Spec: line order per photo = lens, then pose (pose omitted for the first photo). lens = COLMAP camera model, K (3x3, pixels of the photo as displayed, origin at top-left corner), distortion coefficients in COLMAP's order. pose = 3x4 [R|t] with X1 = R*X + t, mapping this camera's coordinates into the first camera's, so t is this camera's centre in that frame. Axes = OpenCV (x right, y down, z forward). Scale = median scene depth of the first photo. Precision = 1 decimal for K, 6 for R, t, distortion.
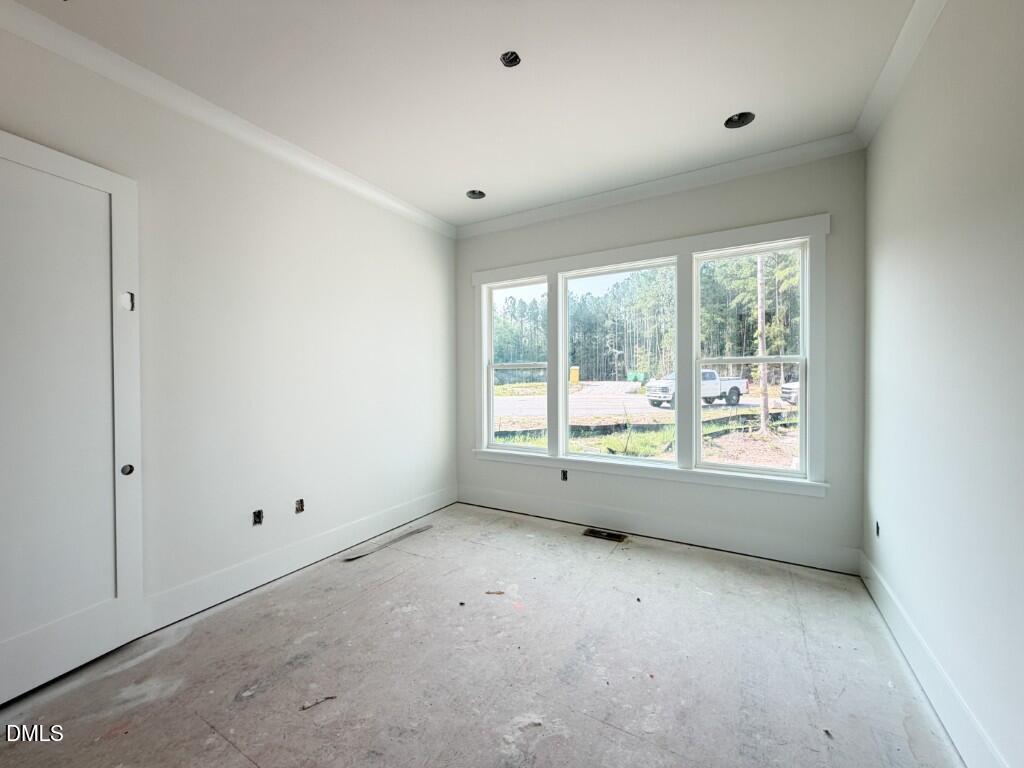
lens RADIAL K [[411.3, 0, 510.4], [0, 411.3, 383.5], [0, 0, 1]] dist [0.000581, -0.000162]
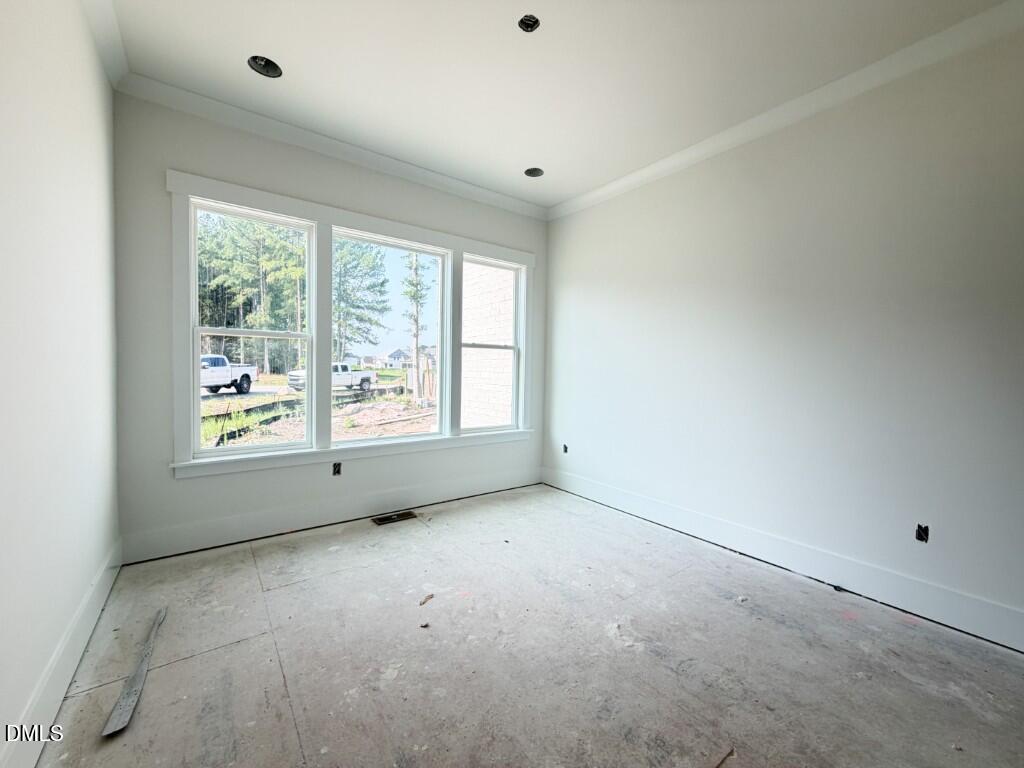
lens RADIAL K [[411.3, 0, 510.4], [0, 411.3, 383.5], [0, 0, 1]] dist [0.000581, -0.000162]
pose [[0.390905, -0.016462, 0.920284, -0.526274], [-0.007548, 0.999749, 0.021089, 0.029389], [-0.920400, -0.015190, 0.390682, 0.362238]]
